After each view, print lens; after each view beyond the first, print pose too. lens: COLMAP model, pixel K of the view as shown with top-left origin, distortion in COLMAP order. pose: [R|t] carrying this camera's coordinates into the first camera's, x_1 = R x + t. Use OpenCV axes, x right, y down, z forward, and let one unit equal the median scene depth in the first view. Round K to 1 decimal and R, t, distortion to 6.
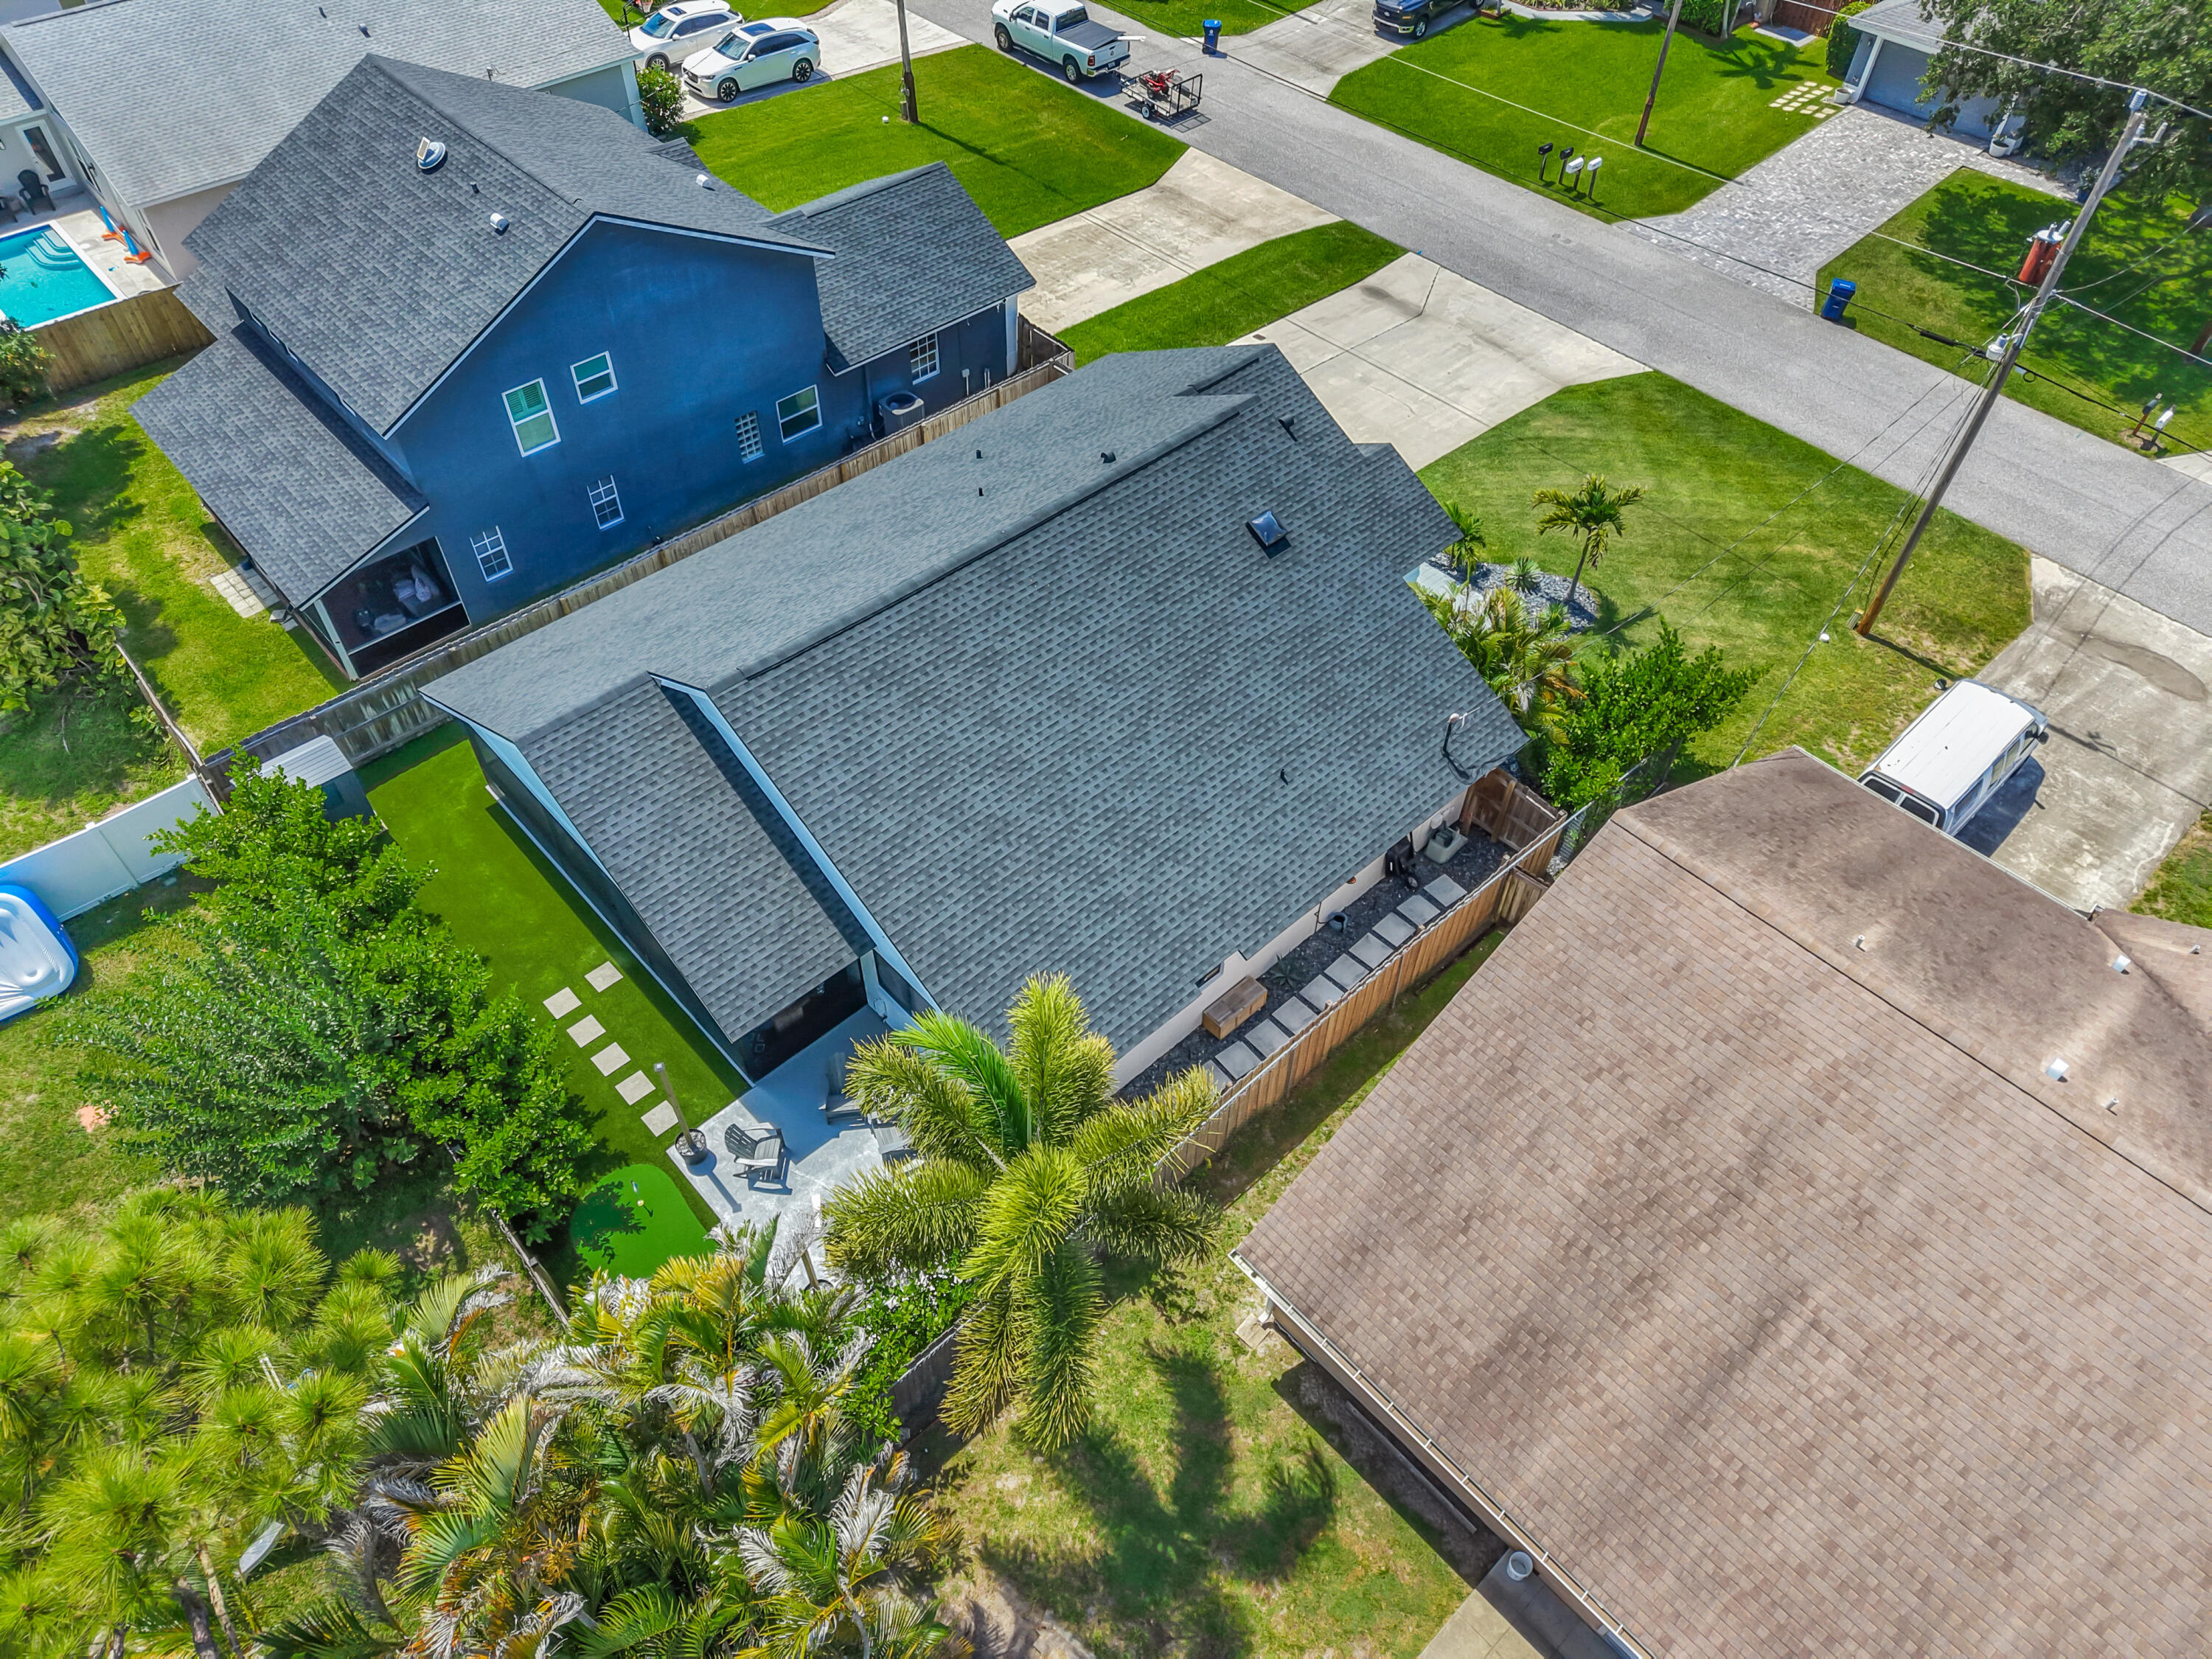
lens RADIAL K [[1478.2, 0, 1099.9], [0, 1478.2, 830.6], [0, 0, 1]] dist [0.013734, -0.003914]
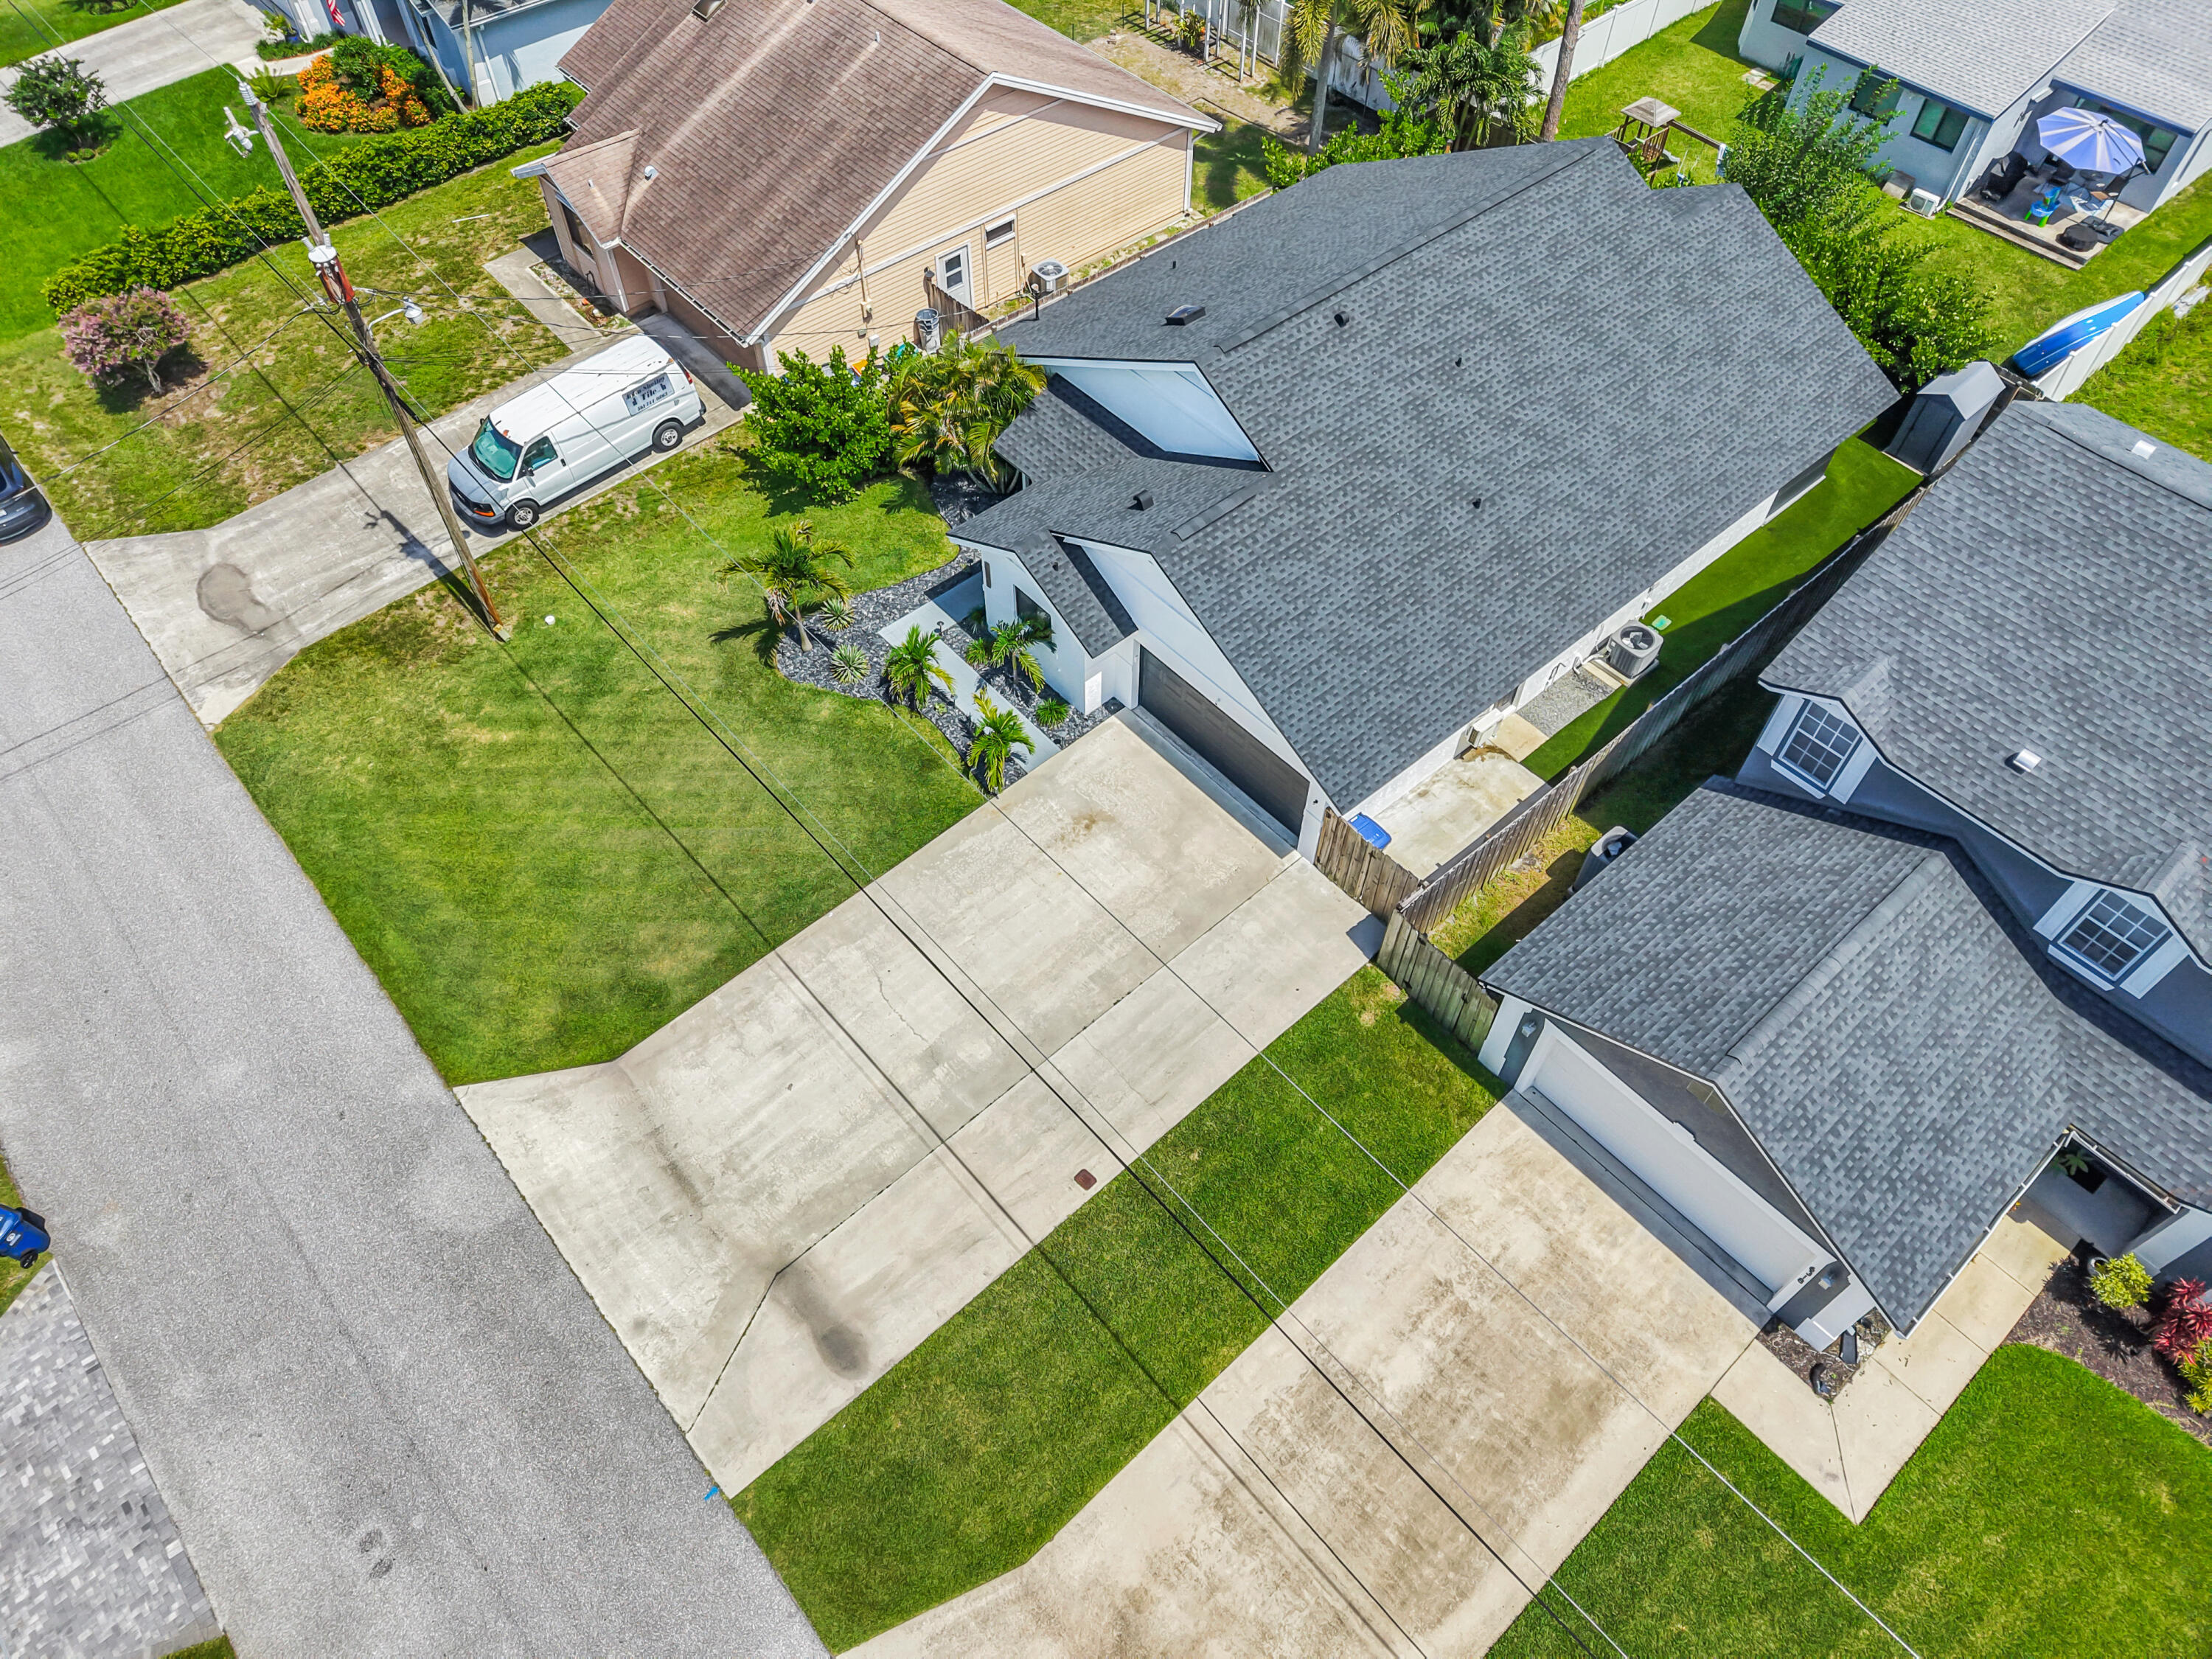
lens RADIAL K [[1478.2, 0, 1099.9], [0, 1478.2, 830.6], [0, 0, 1]] dist [0.013734, -0.003914]
pose [[-0.999402, -0.034492, -0.002220, 0.118306], [0.004755, -0.200823, 0.979616, -0.964567], [-0.034235, 0.979020, 0.200867, 0.824311]]
